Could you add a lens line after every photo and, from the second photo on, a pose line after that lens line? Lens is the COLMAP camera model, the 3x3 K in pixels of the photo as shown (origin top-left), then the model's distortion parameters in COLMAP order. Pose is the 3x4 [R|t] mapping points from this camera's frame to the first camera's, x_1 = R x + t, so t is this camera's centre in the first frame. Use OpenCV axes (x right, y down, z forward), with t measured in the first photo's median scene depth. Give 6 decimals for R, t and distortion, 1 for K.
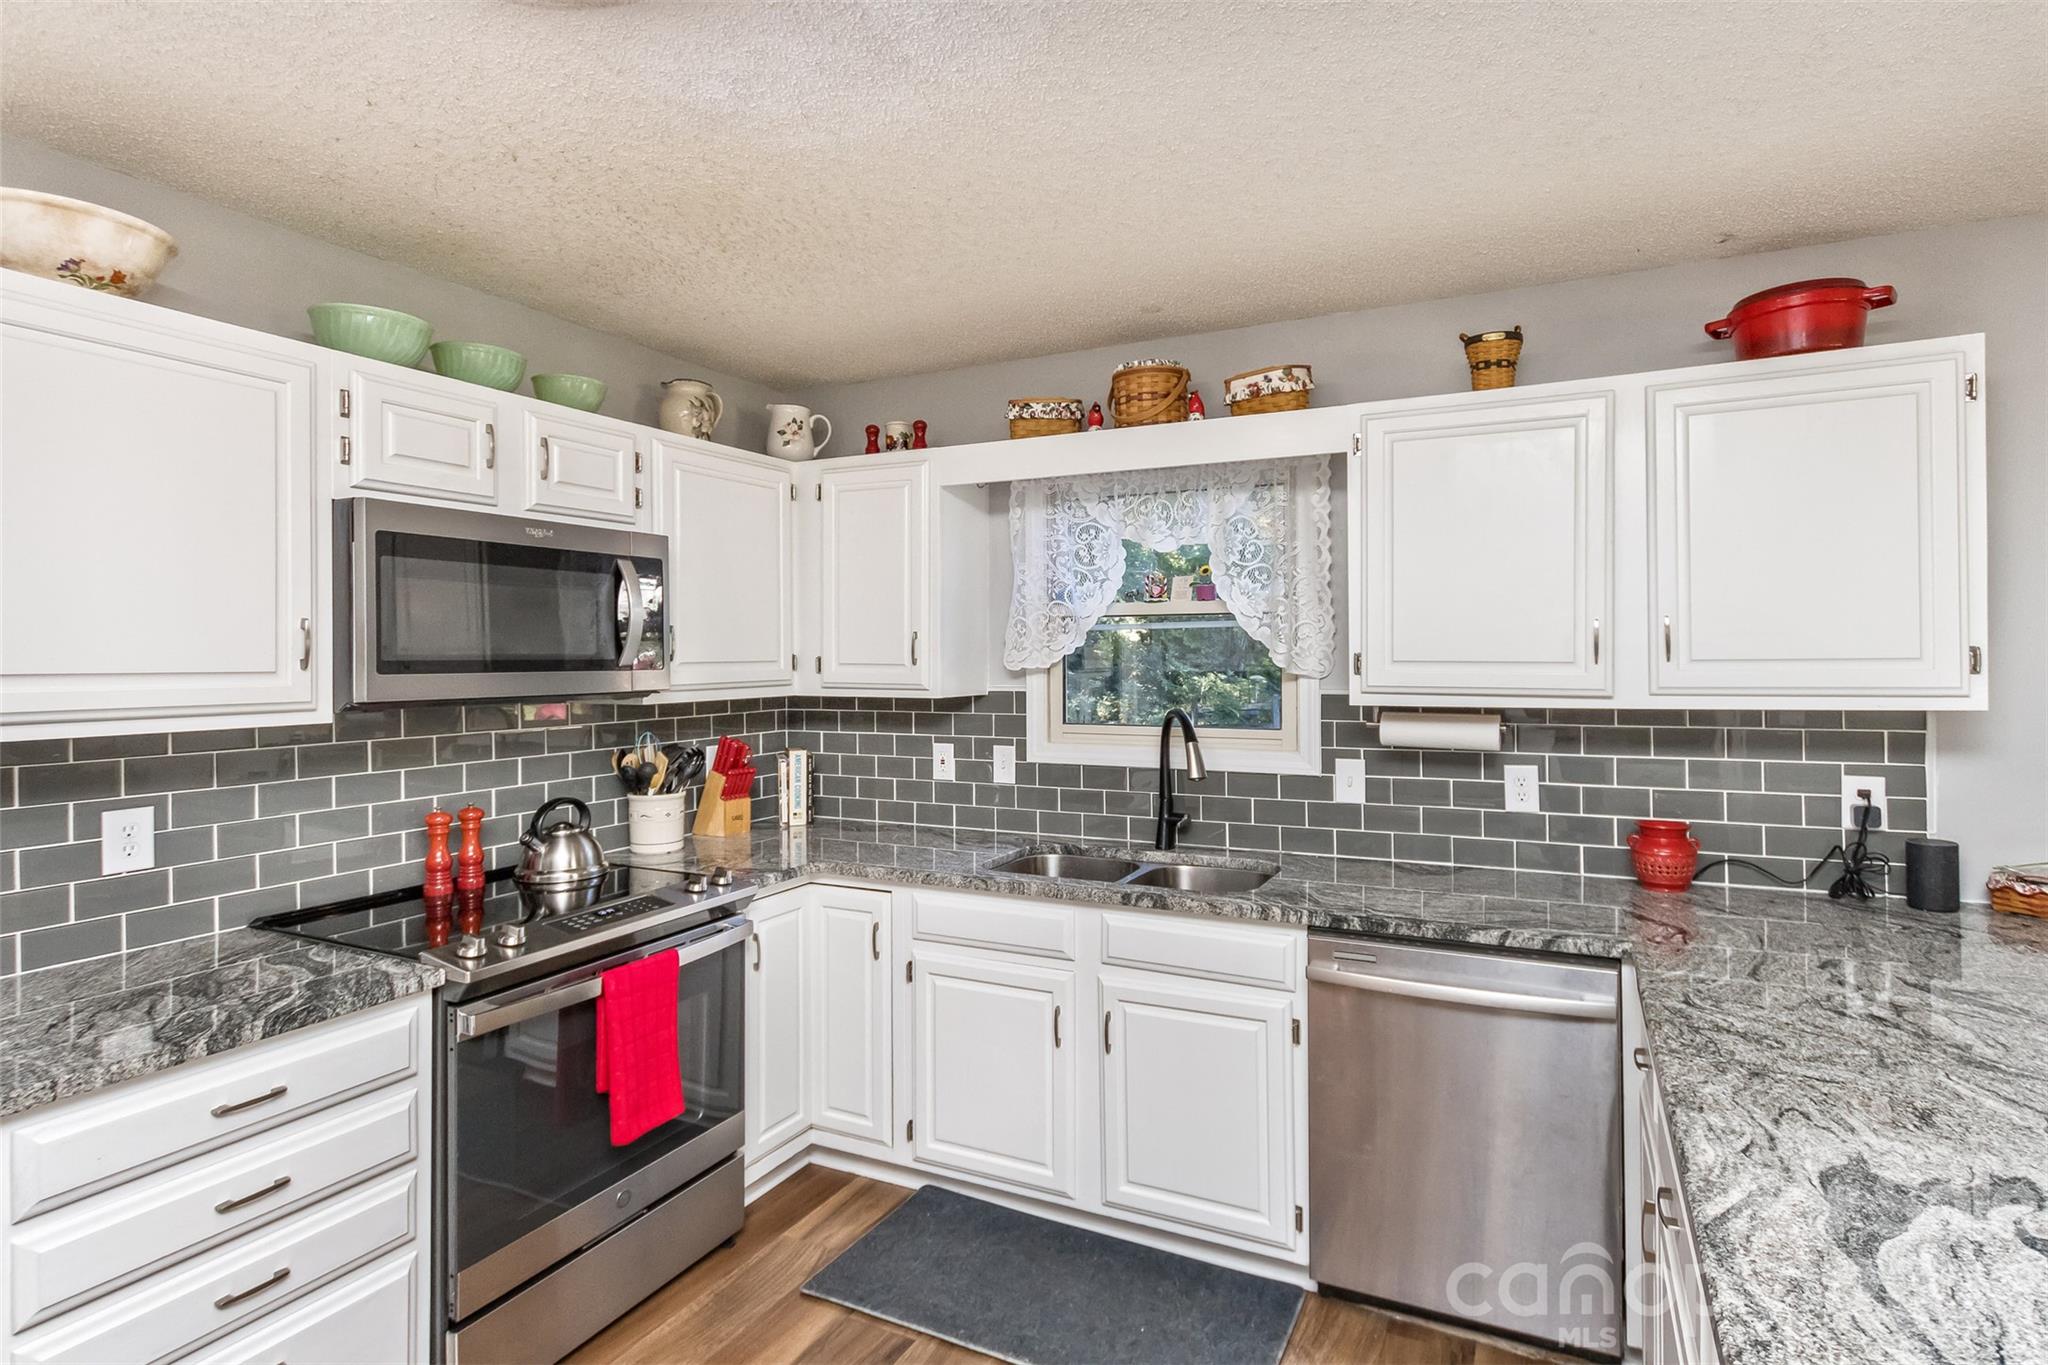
lens RADIAL K [[1018.6, 0, 1060.2], [0, 1018.6, 648.8], [0, 0, 1]] dist [0.005788, 0.000236]
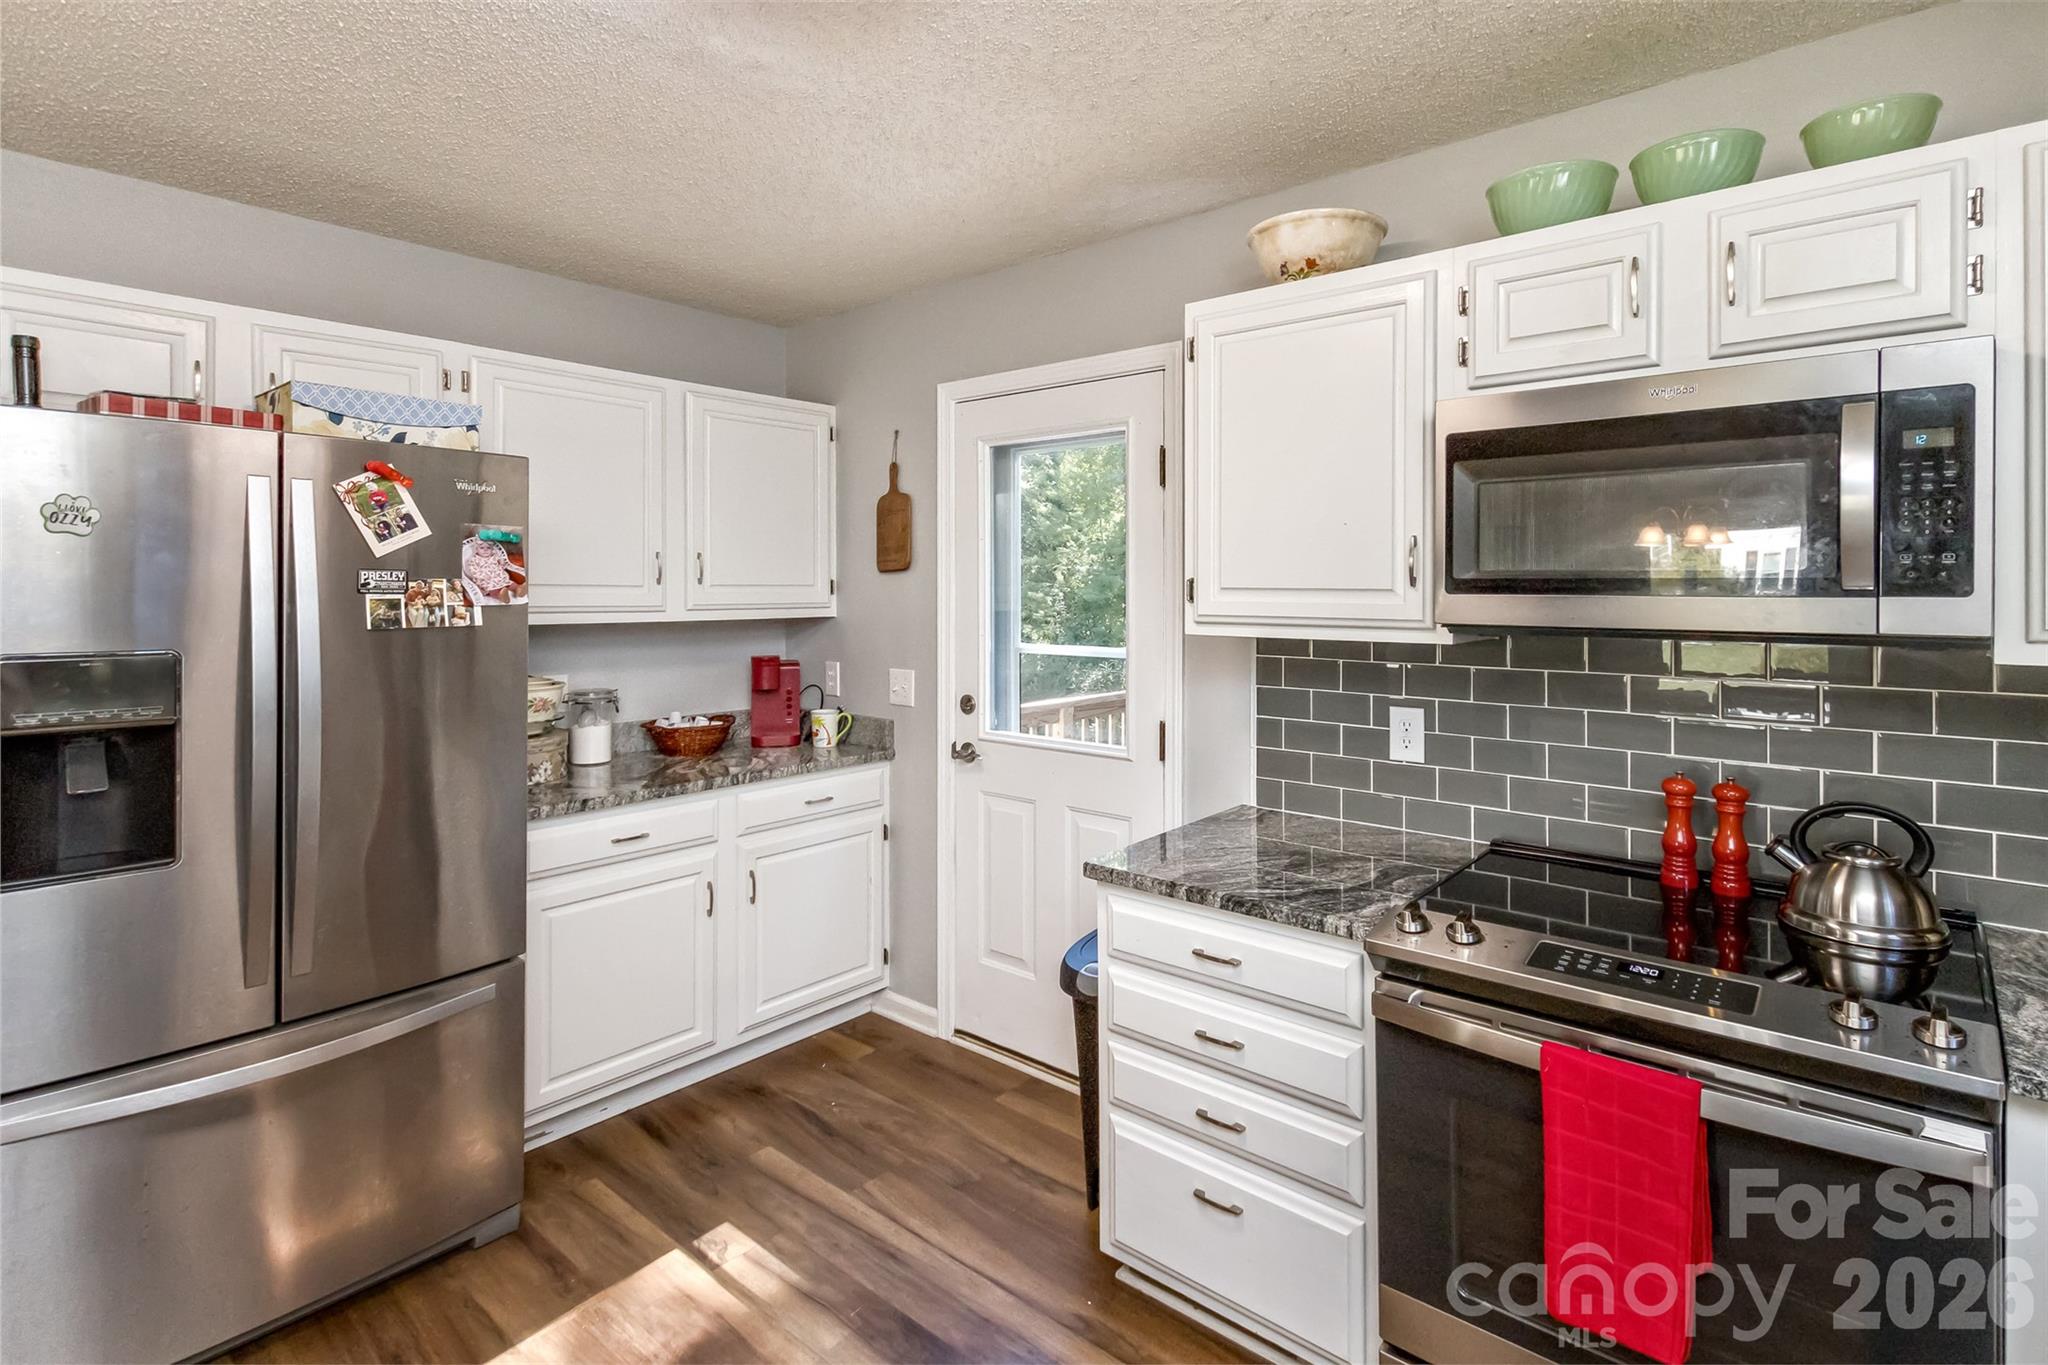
lens RADIAL K [[1018.6, 0, 1008.4], [0, 1018.6, 588.0], [0, 0, 1]] dist [0.005788, 0.000236]
pose [[-0.263671, 0.011319, -0.964546, 0.318788], [0.012822, 0.999884, 0.008229, 0.007477], [0.964528, -0.010198, -0.263785, 0.895804]]
